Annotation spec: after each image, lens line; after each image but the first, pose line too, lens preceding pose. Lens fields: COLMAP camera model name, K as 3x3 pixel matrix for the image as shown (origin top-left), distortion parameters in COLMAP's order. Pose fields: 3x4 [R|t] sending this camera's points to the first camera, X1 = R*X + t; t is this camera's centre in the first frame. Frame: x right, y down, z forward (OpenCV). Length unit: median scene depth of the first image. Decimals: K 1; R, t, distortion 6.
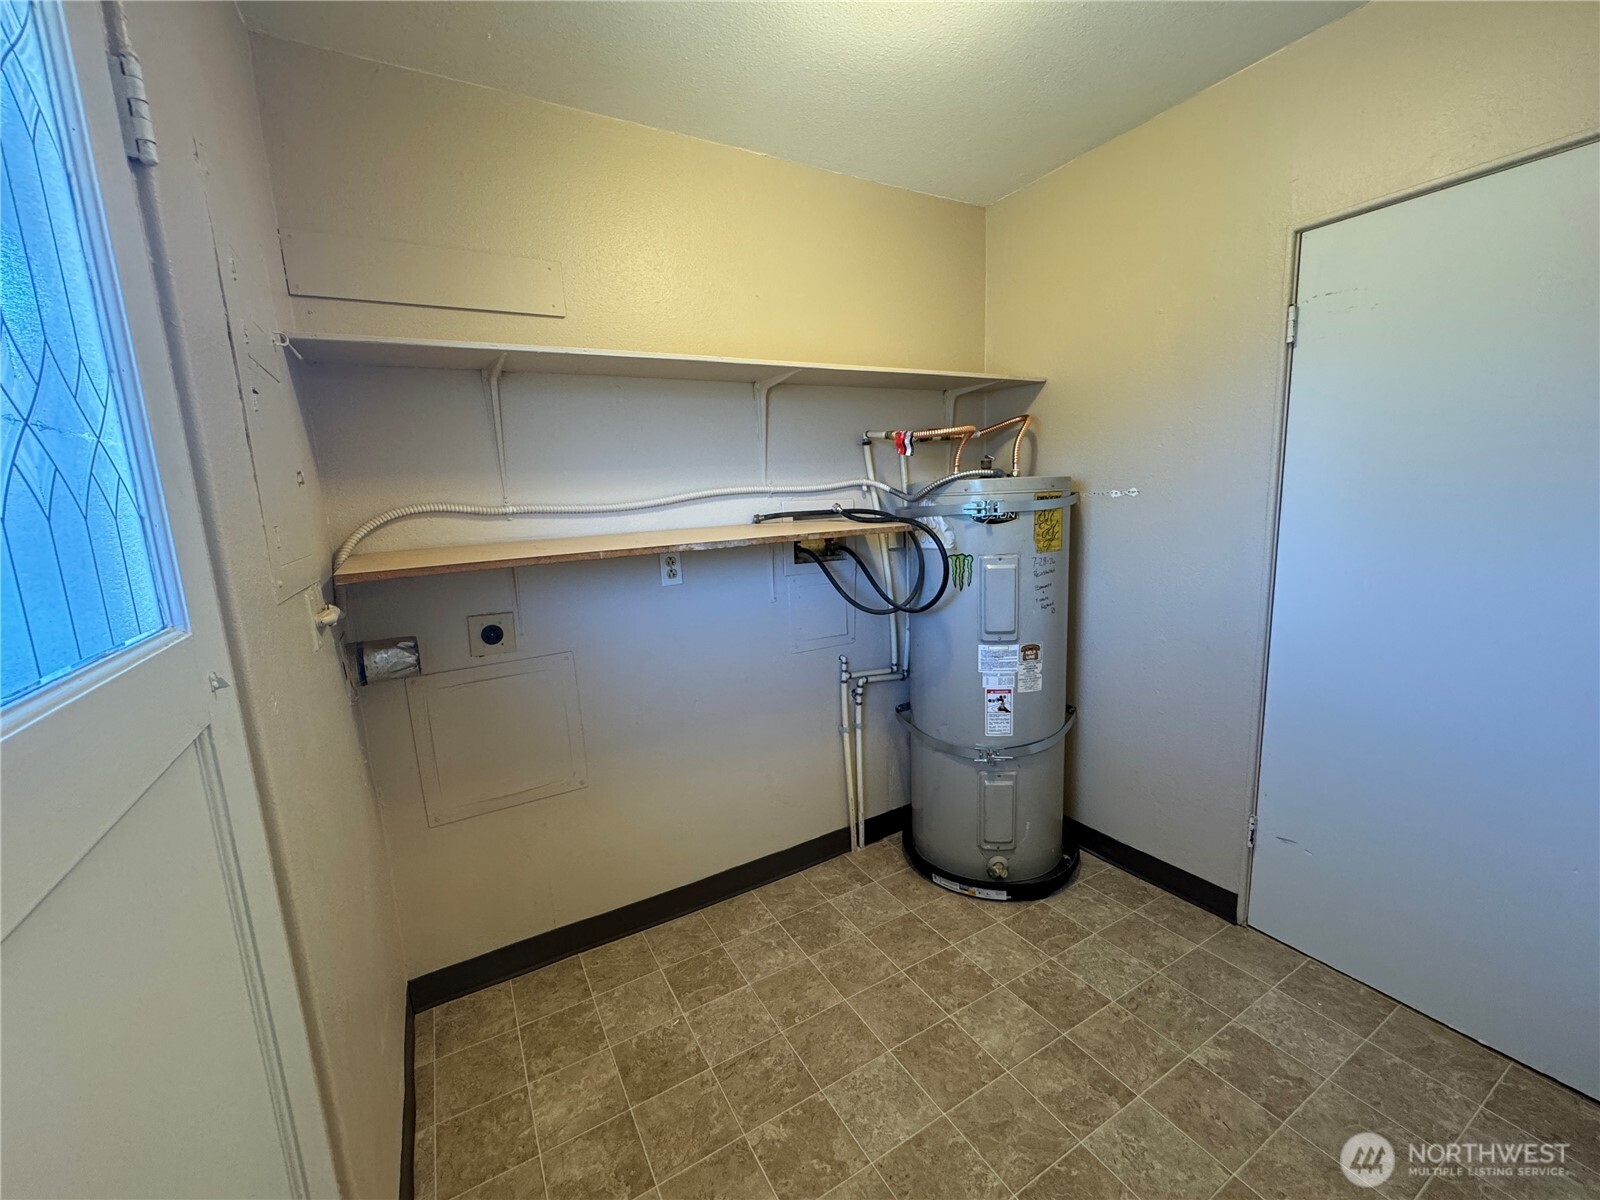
lens RADIAL K [[641.4, 0, 797.6], [0, 641.4, 600.9], [0, 0, 1]] dist [-0.001978, -0.000024]
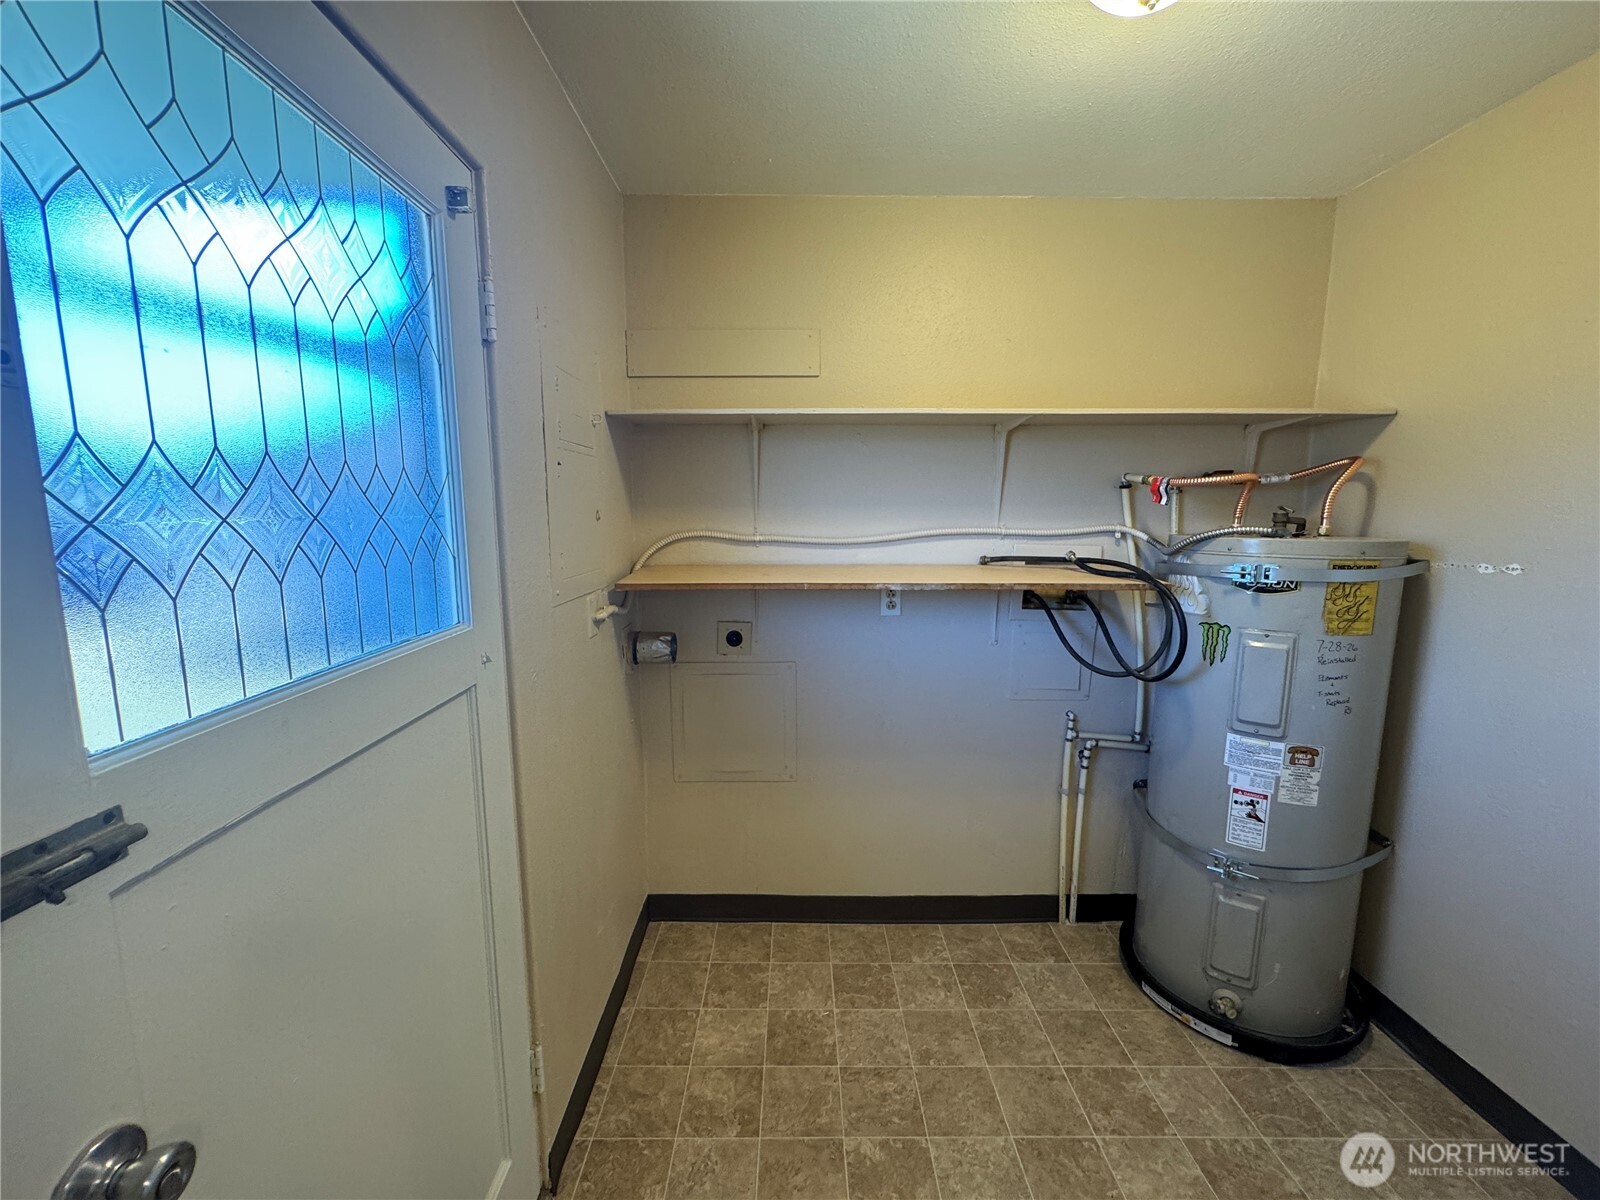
lens RADIAL K [[641.4, 0, 797.3], [0, 641.4, 600.9], [0, 0, 1]] dist [-0.001978, -0.000024]
pose [[0.867989, 0.118561, -0.482222, 0.189229], [-0.125334, 0.991946, 0.018286, -0.050851], [0.480506, 0.044567, 0.875858, -0.014654]]
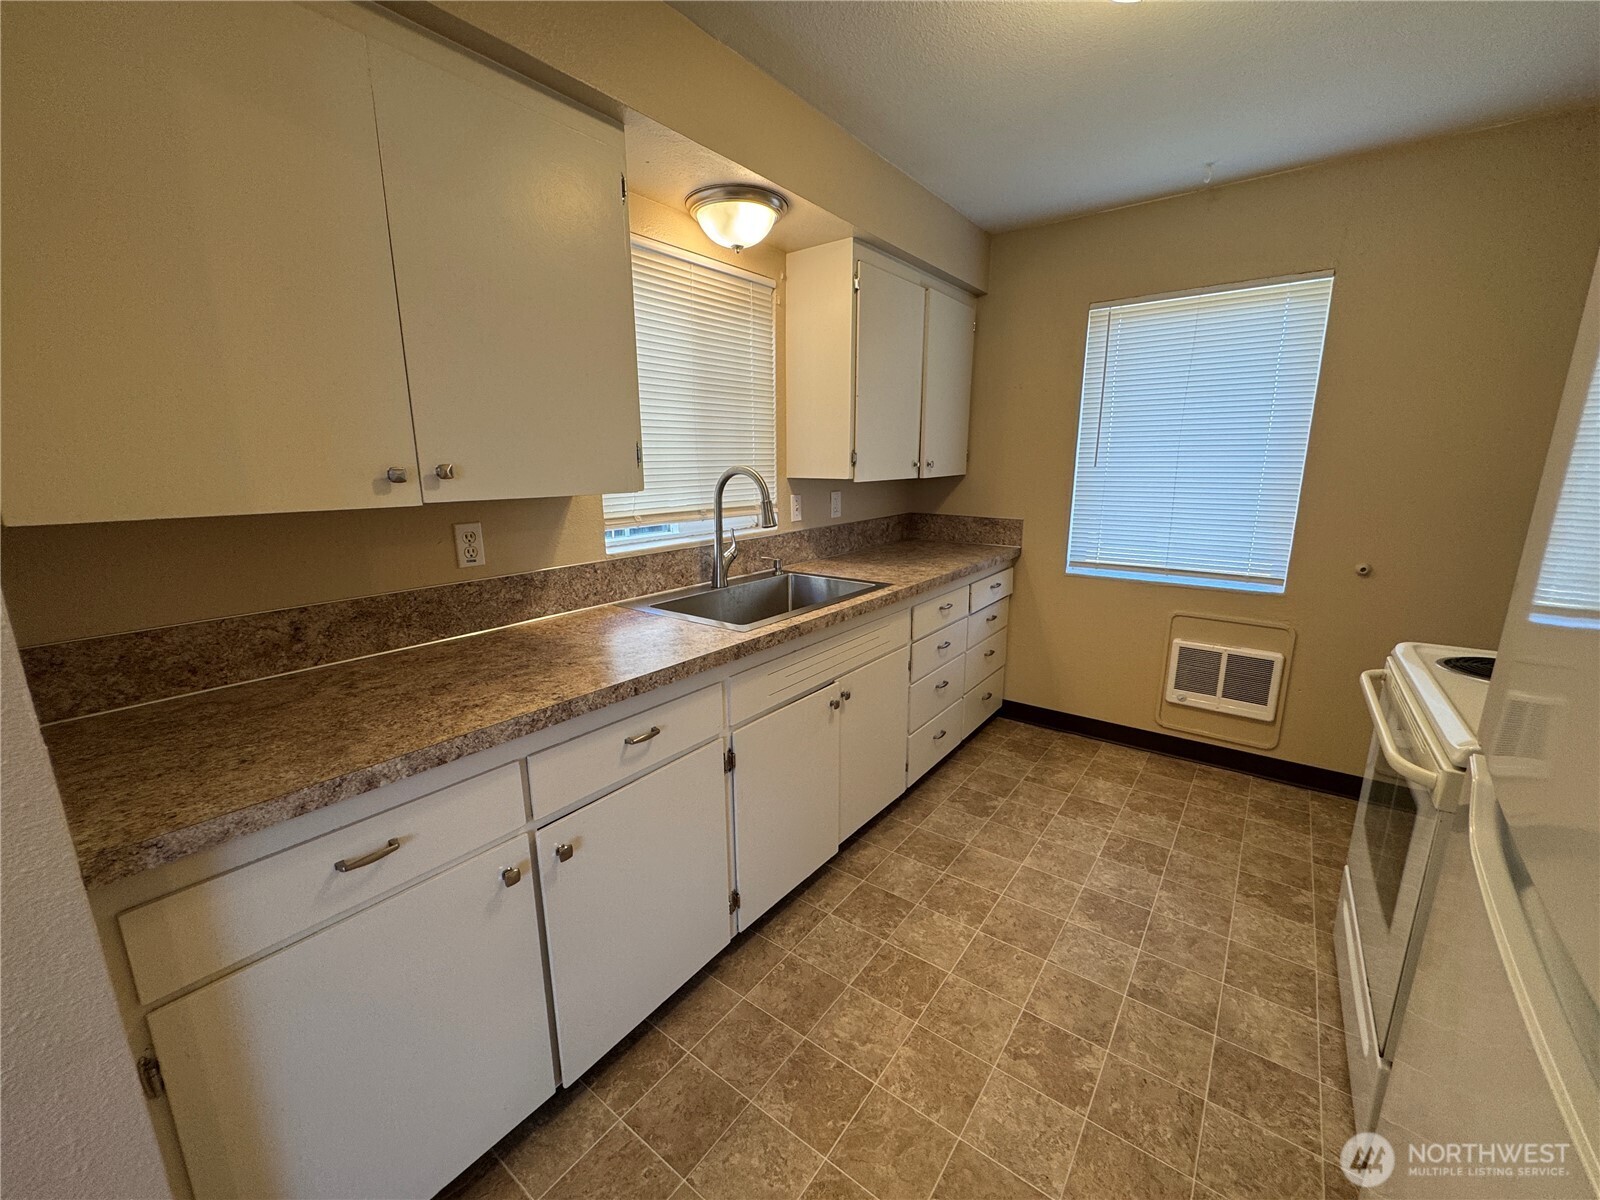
lens RADIAL K [[641.4, 0, 798.0], [0, 641.4, 598.8], [0, 0, 1]] dist [-0.001978, -0.000024]
pose [[-0.916873, 0.149623, -0.370077, 0.784386], [0.004300, 0.930743, 0.365648, -0.291601], [0.399156, 0.333661, -0.854017, 1.566754]]
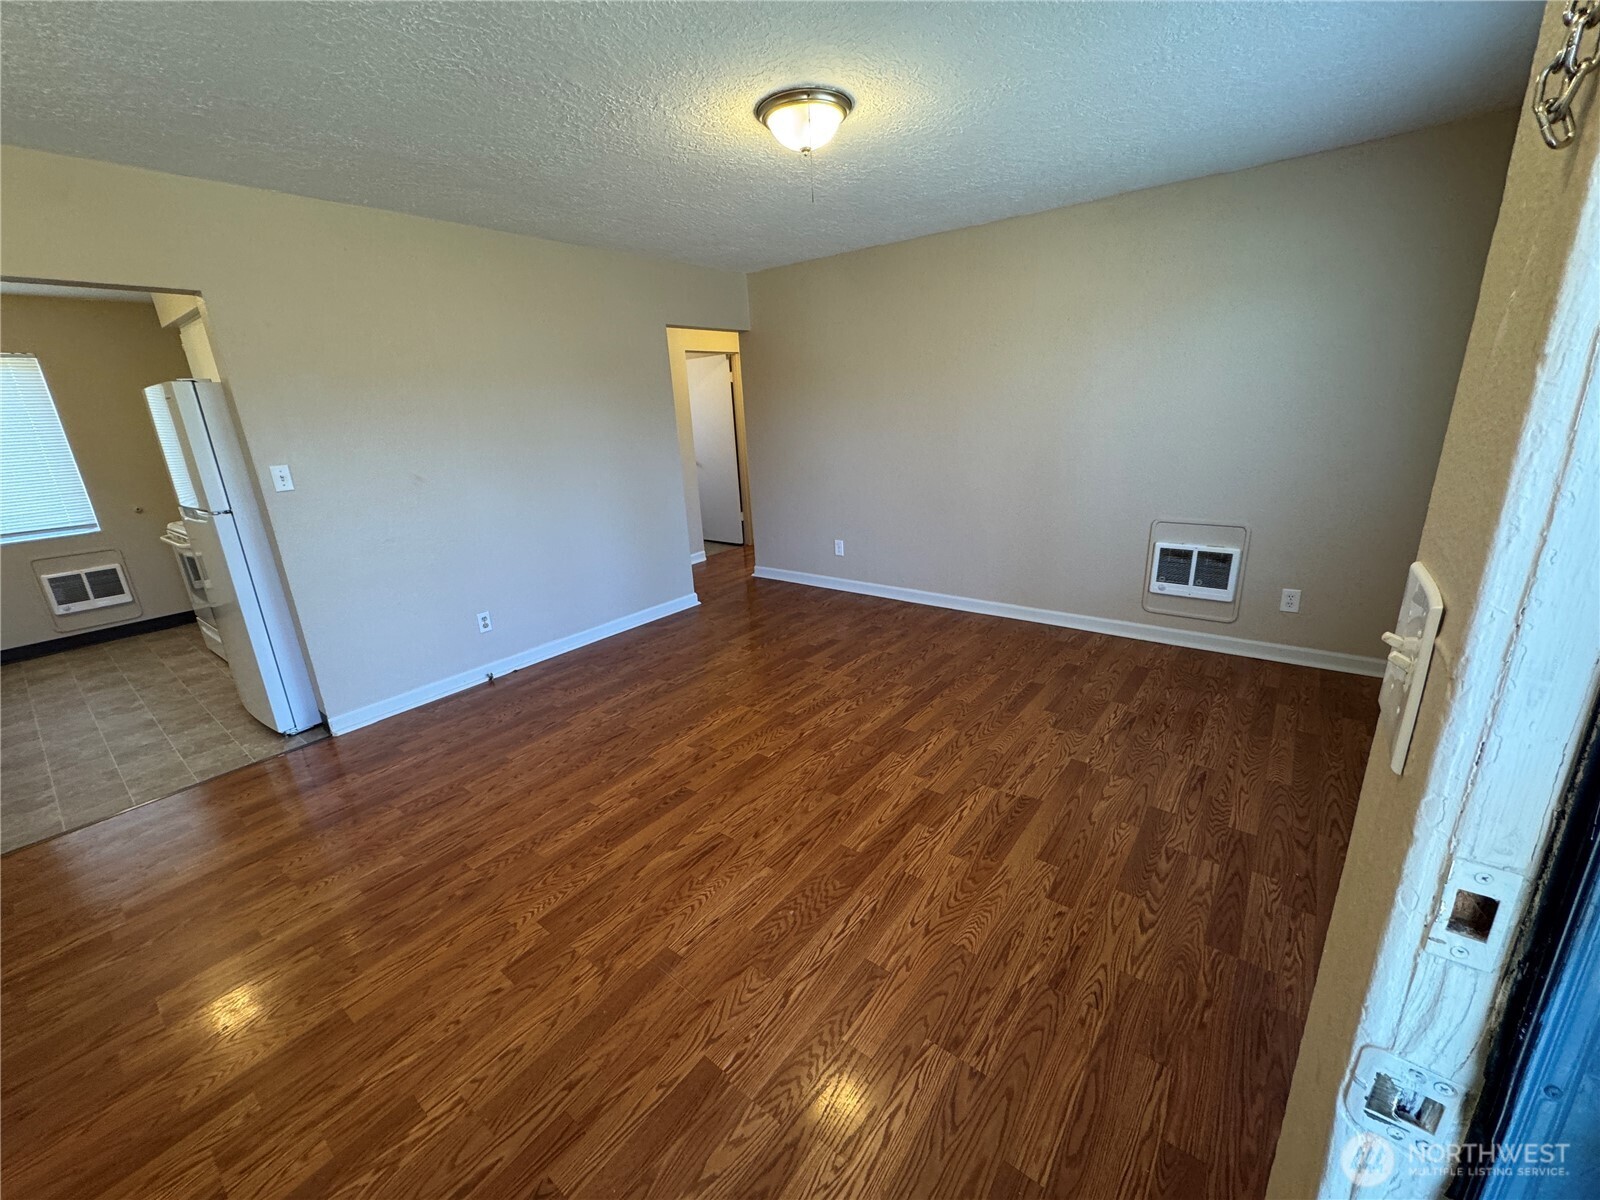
lens RADIAL K [[641.4, 0, 798.2], [0, 641.4, 599.0], [0, 0, 1]] dist [-0.001978, -0.000024]
pose [[0.379868, 0.306494, -0.872790, 2.552589], [-0.102449, 0.951650, 0.289598, -0.532773], [0.919350, -0.020593, 0.392901, 2.294406]]
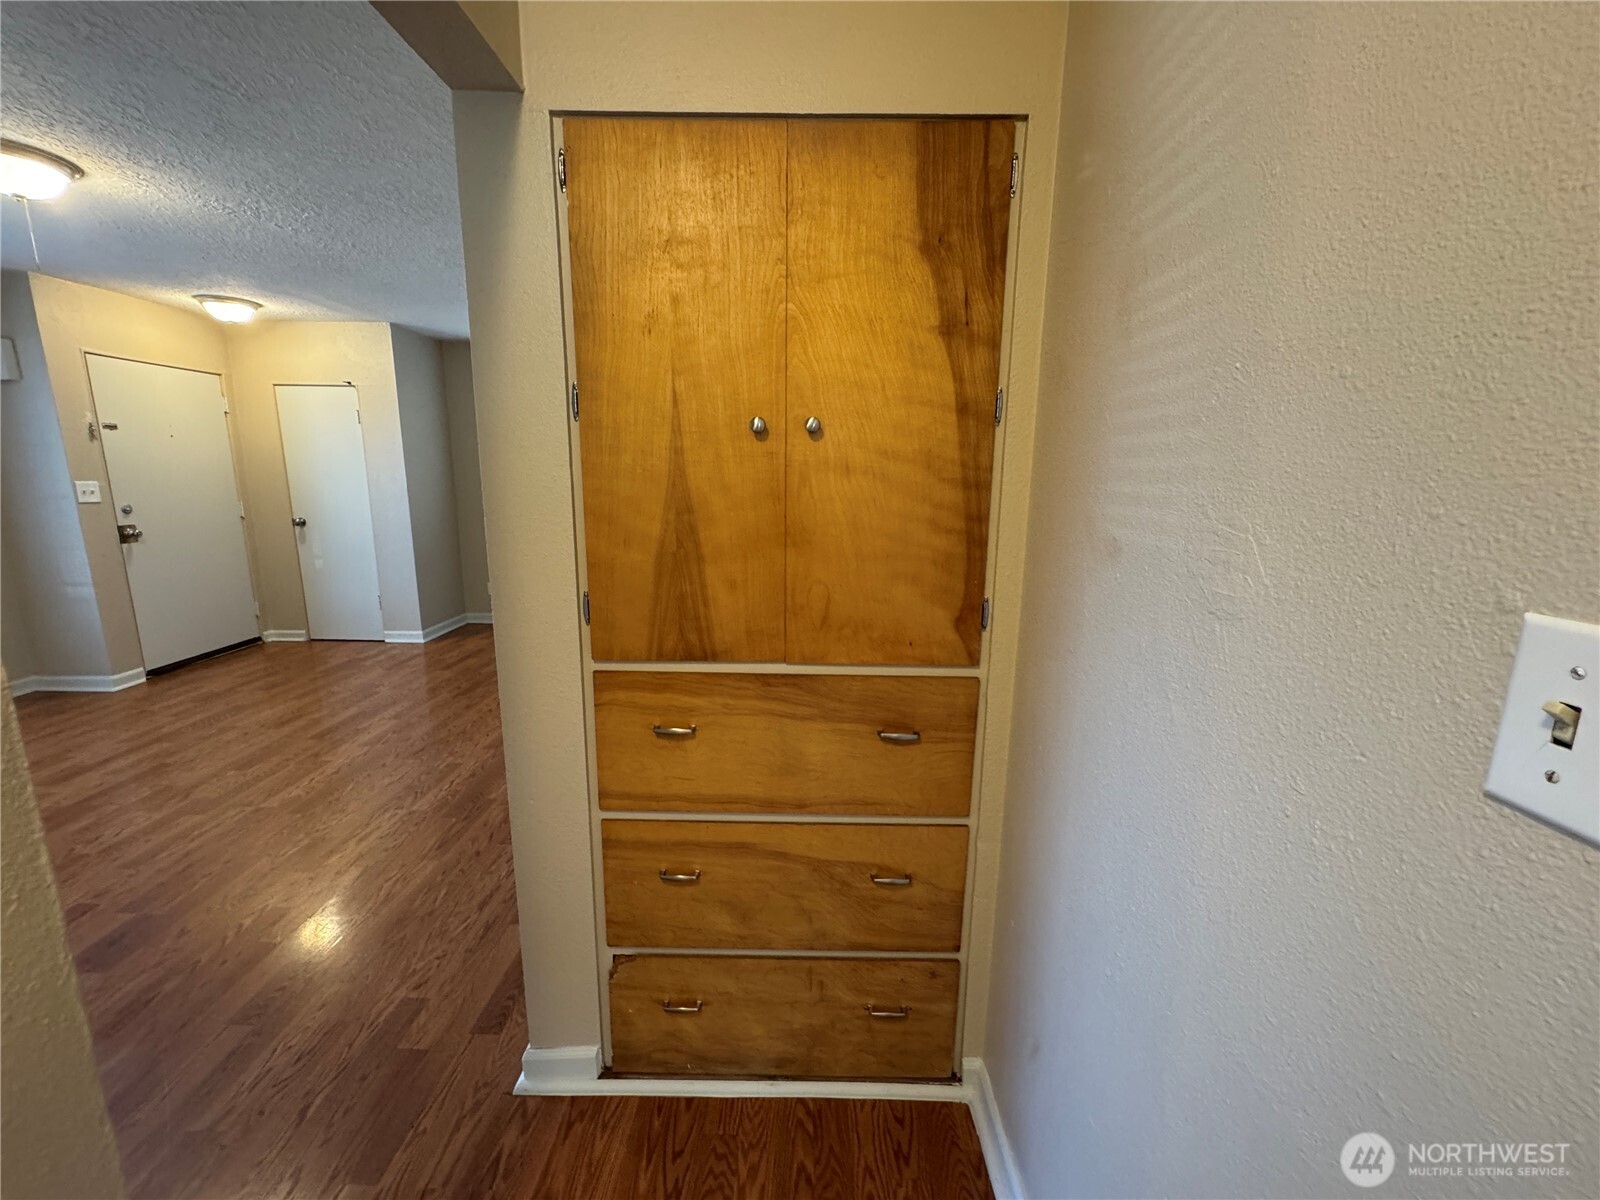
lens RADIAL K [[641.4, 0, 794.9], [0, 641.4, 597.6], [0, 0, 1]] dist [-0.001978, -0.000024]
pose [[-0.857765, -0.045856, 0.511993, -0.454757], [0.118008, 0.951846, 0.282955, -0.454919], [-0.500314, 0.303128, -0.811049, 3.208345]]
